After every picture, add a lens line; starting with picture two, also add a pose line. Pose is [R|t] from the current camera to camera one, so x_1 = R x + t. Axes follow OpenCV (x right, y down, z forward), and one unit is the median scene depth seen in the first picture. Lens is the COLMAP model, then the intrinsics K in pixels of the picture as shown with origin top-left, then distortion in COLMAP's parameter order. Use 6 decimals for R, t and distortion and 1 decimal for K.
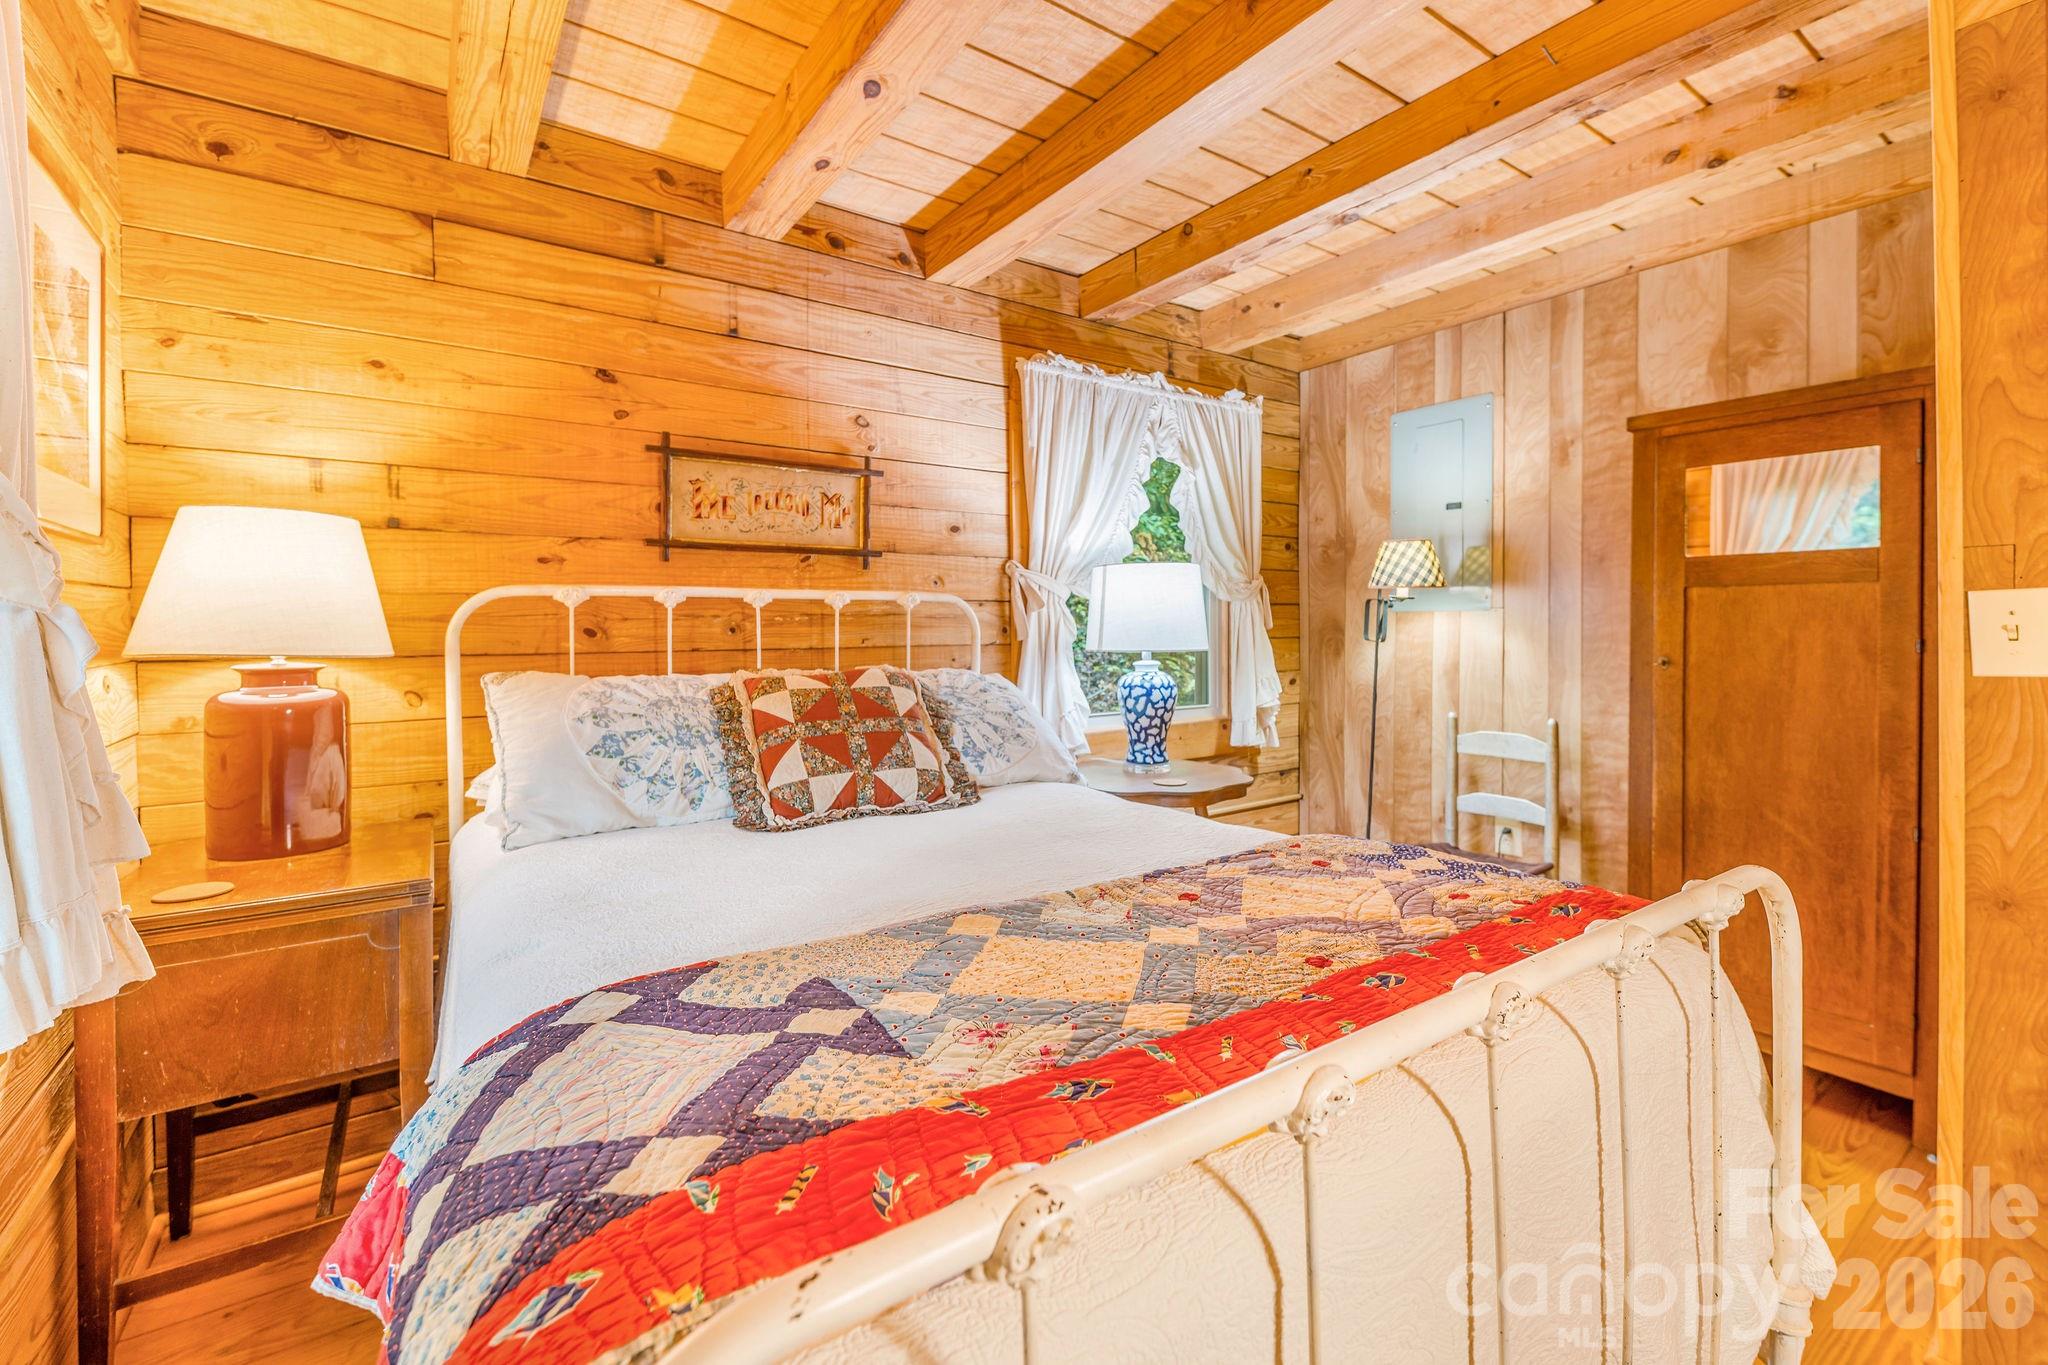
lens RADIAL K [[876.1, 0, 1032.5], [0, 876.1, 628.8], [0, 0, 1]] dist [0.002706, 0.000035]
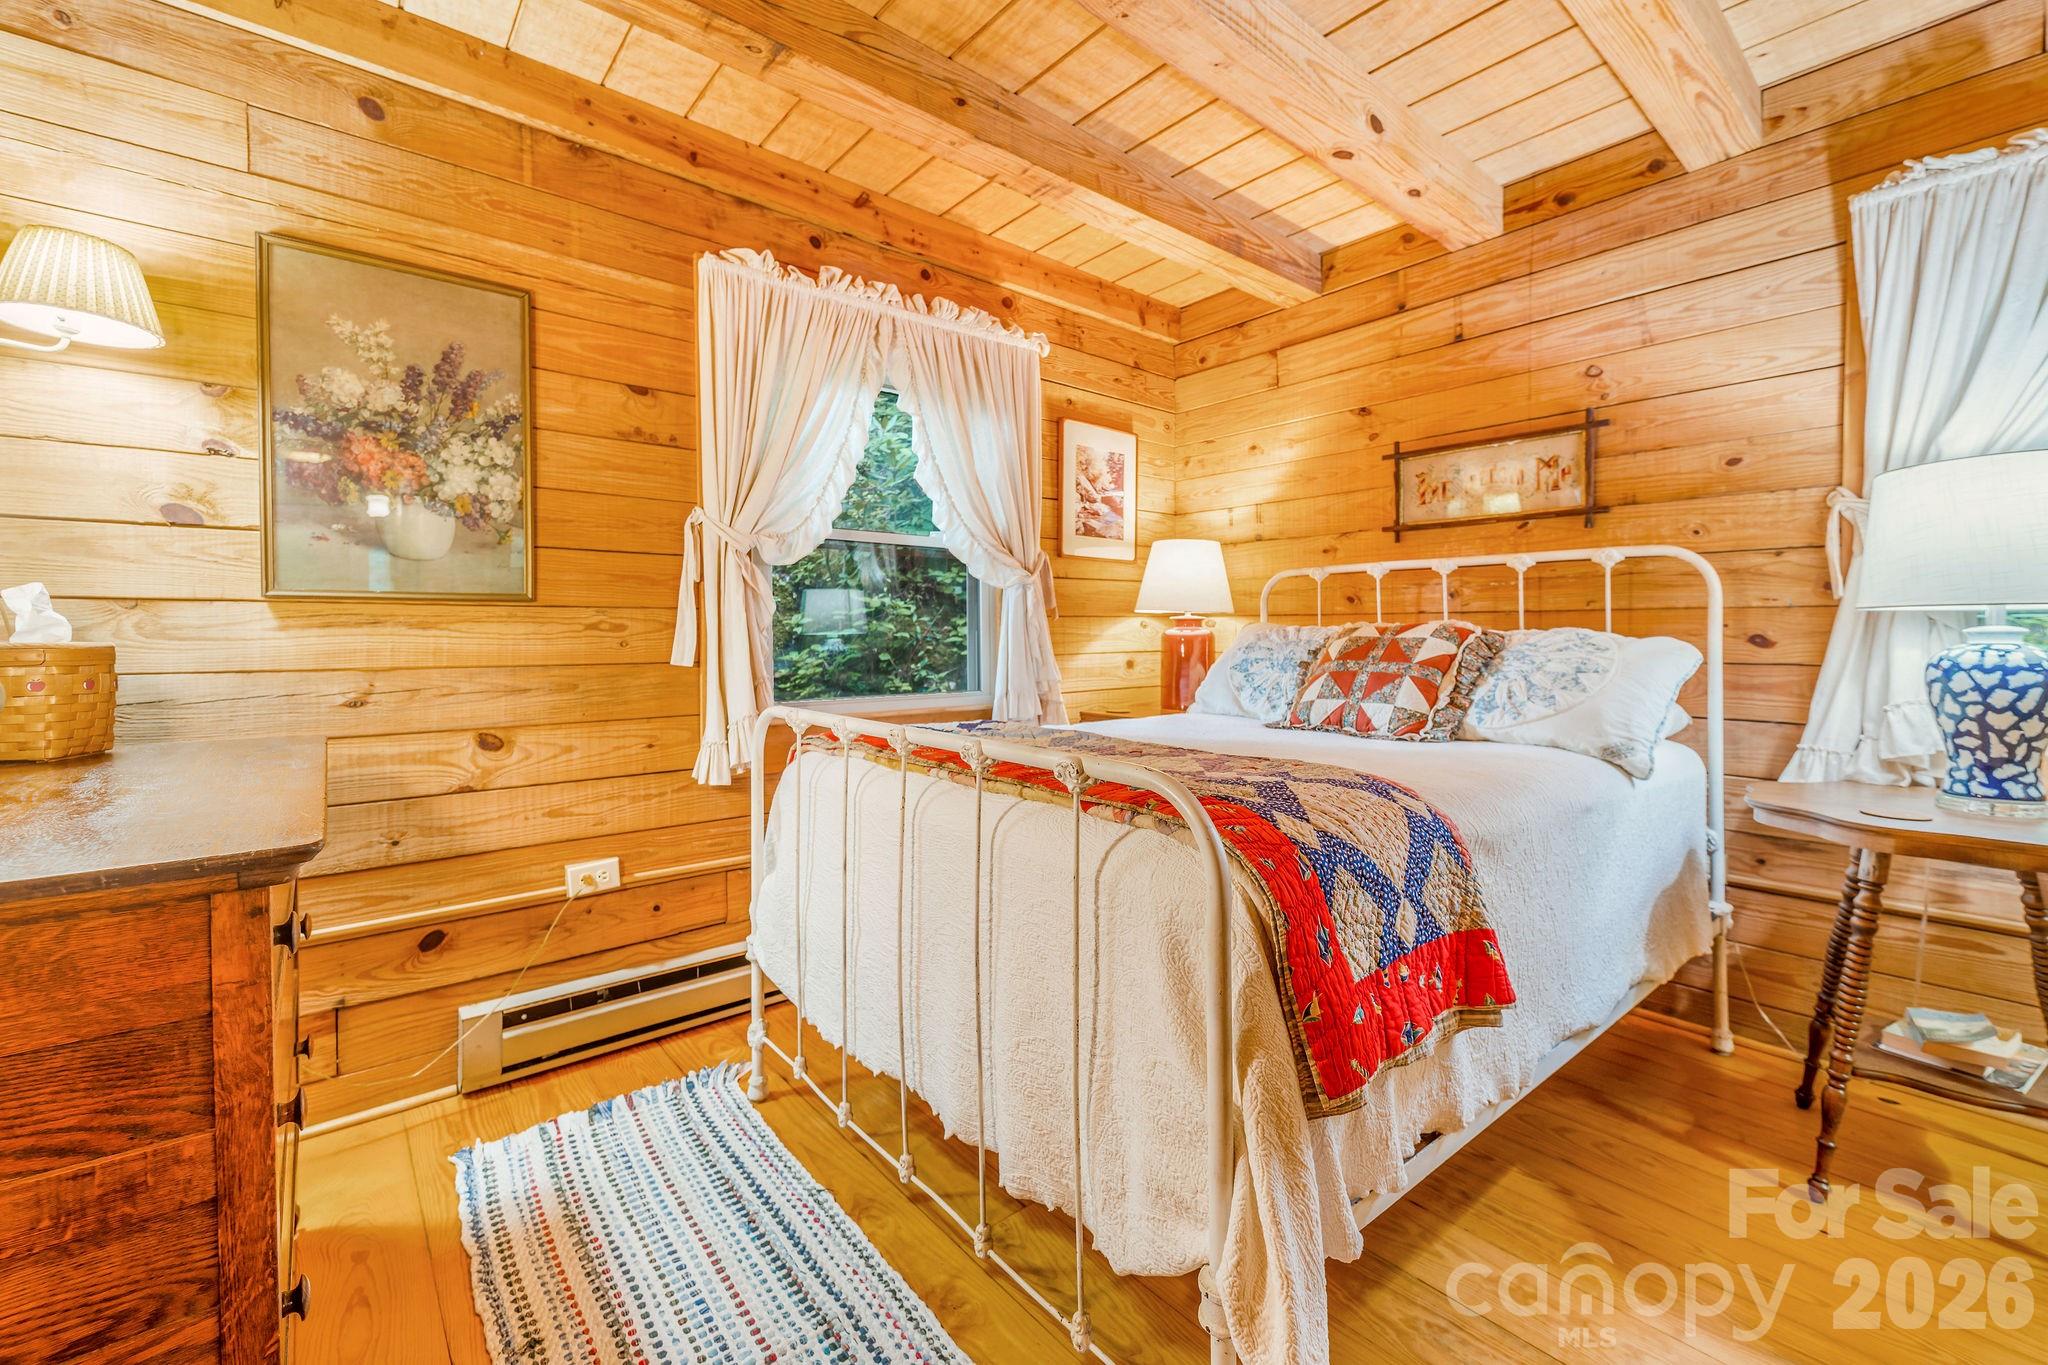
lens RADIAL K [[846.5, 0, 1030.3], [0, 846.5, 650.4], [0, 0, 1]] dist [0.006403, -0.004871]
pose [[0.082415, 0.027807, -0.996210, 0.737421], [-0.002083, 0.999613, 0.027729, 0.045082], [0.996596, -0.000210, 0.082441, 0.340715]]
